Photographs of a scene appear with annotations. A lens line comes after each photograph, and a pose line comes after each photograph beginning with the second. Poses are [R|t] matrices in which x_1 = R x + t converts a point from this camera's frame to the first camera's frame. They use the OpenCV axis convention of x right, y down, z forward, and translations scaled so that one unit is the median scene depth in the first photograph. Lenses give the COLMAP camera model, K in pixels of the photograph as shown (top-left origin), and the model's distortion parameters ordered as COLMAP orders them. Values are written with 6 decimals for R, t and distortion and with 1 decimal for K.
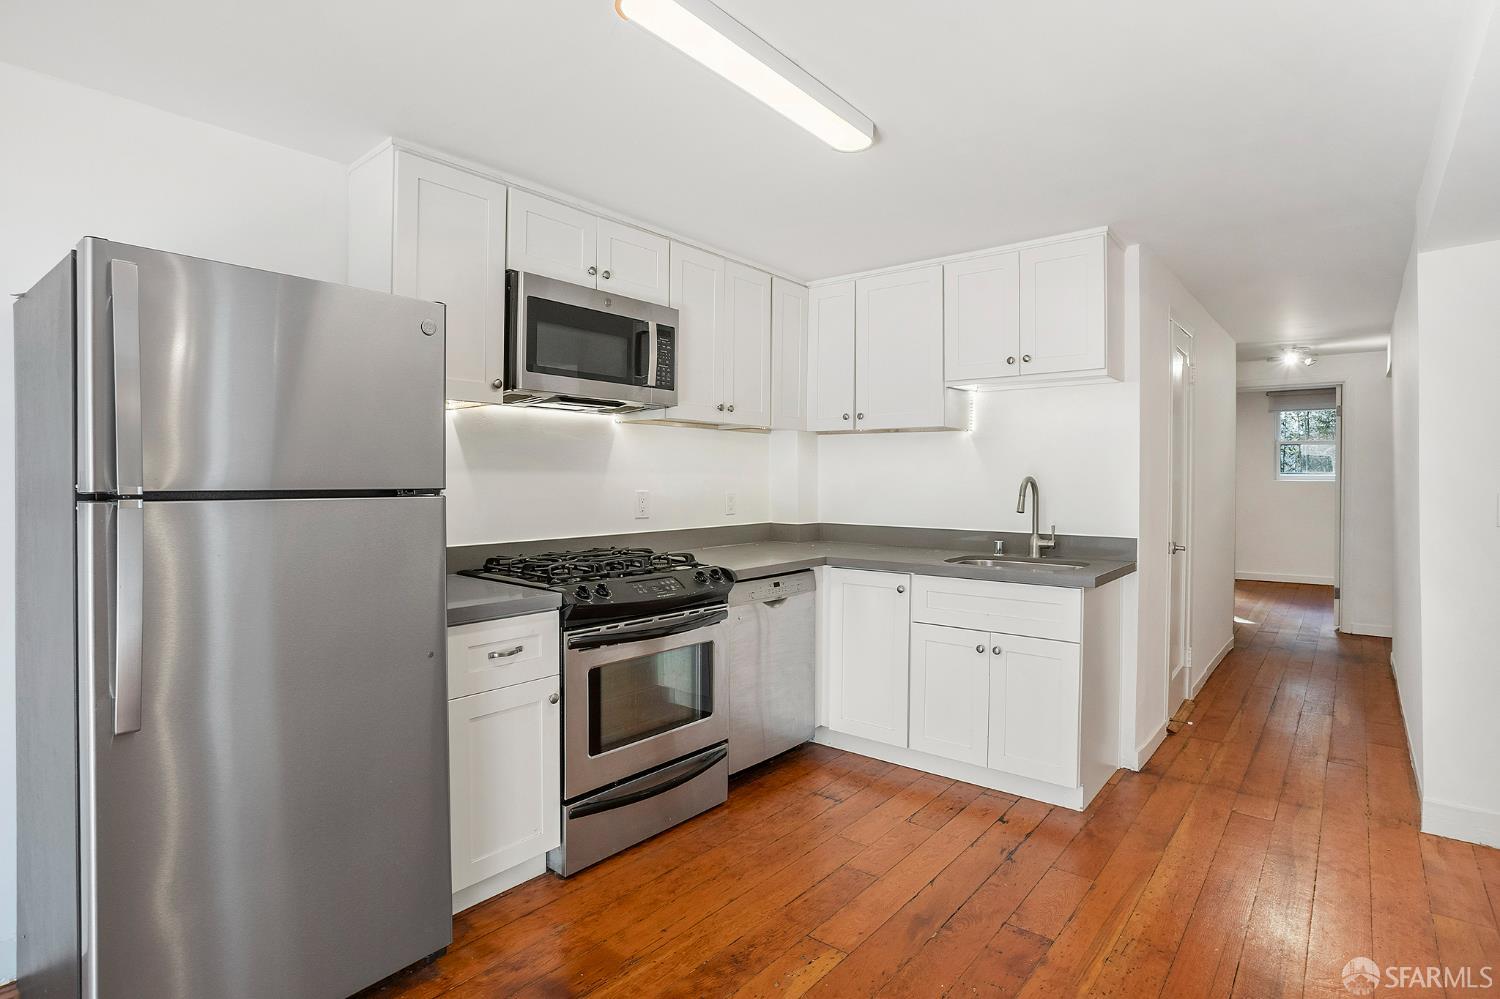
lens RADIAL K [[738.9, 0, 743.3], [0, 738.9, 488.1], [0, 0, 1]] dist [-0.069947, 0.032380]
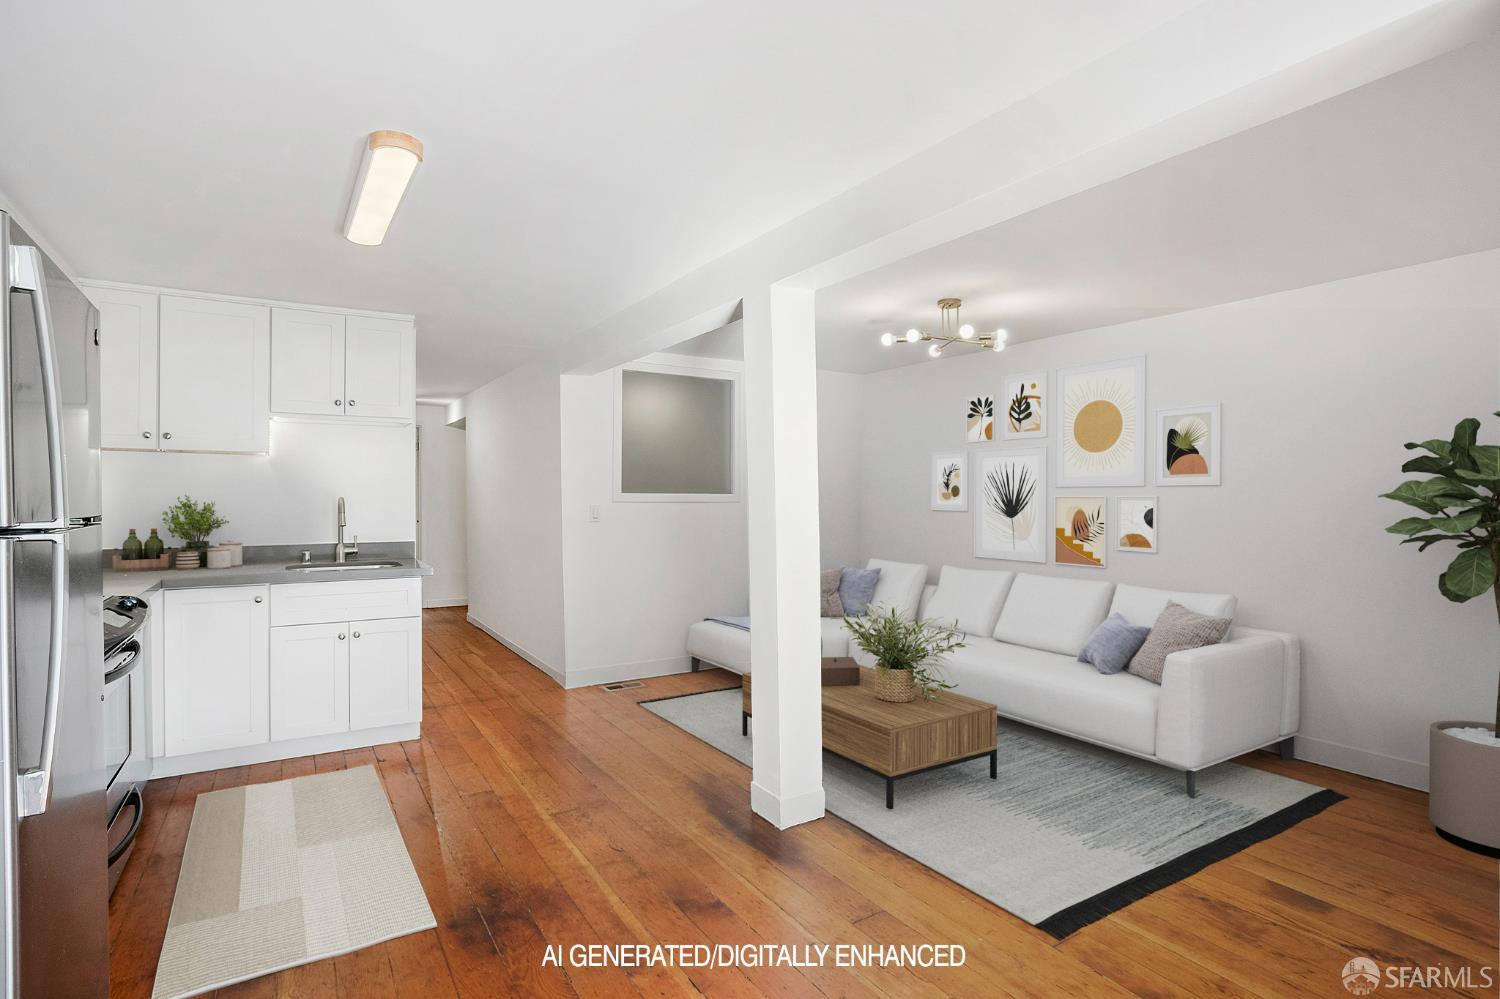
lens RADIAL K [[738.9, 0, 743.3], [0, 738.9, 488.1], [0, 0, 1]] dist [-0.069947, 0.032380]
pose [[0.305711, 0.004793, 0.952112, -0.649710], [0.012081, 0.999887, -0.008912, -0.012916], [-0.952048, 0.014227, 0.305619, -0.024460]]
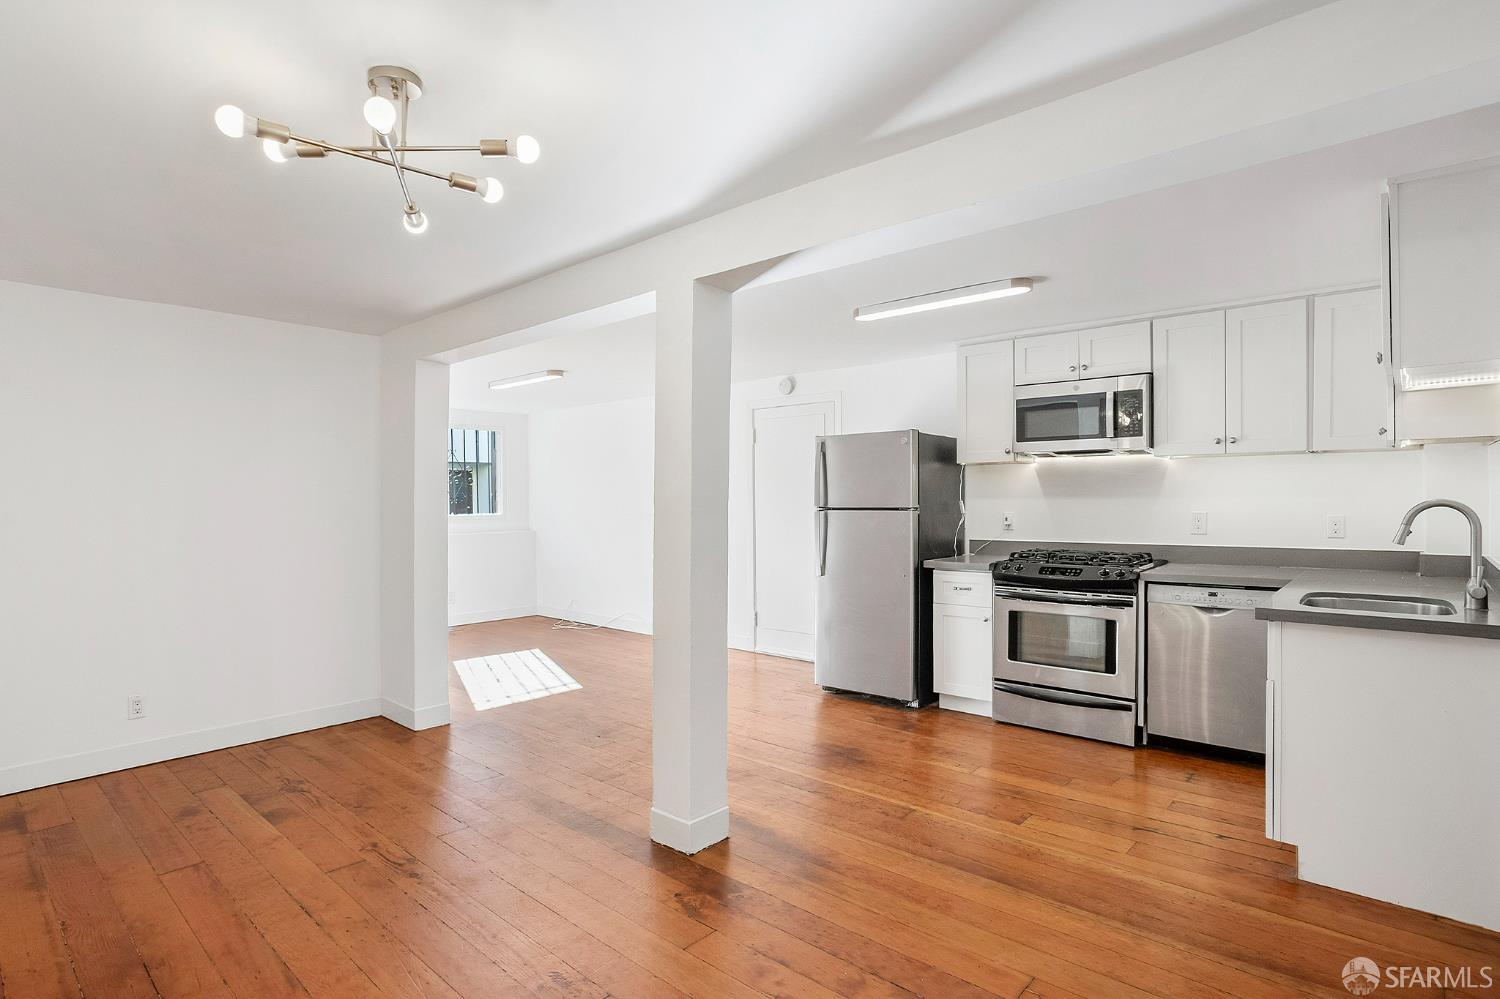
lens RADIAL K [[738.9, 0, 743.3], [0, 738.9, 488.1], [0, 0, 1]] dist [-0.069947, 0.032380]
pose [[-0.018396, -0.014349, -0.999728, 1.317569], [-0.005379, 0.999884, -0.014252, -0.016692], [0.999816, 0.005115, -0.018471, 0.321590]]
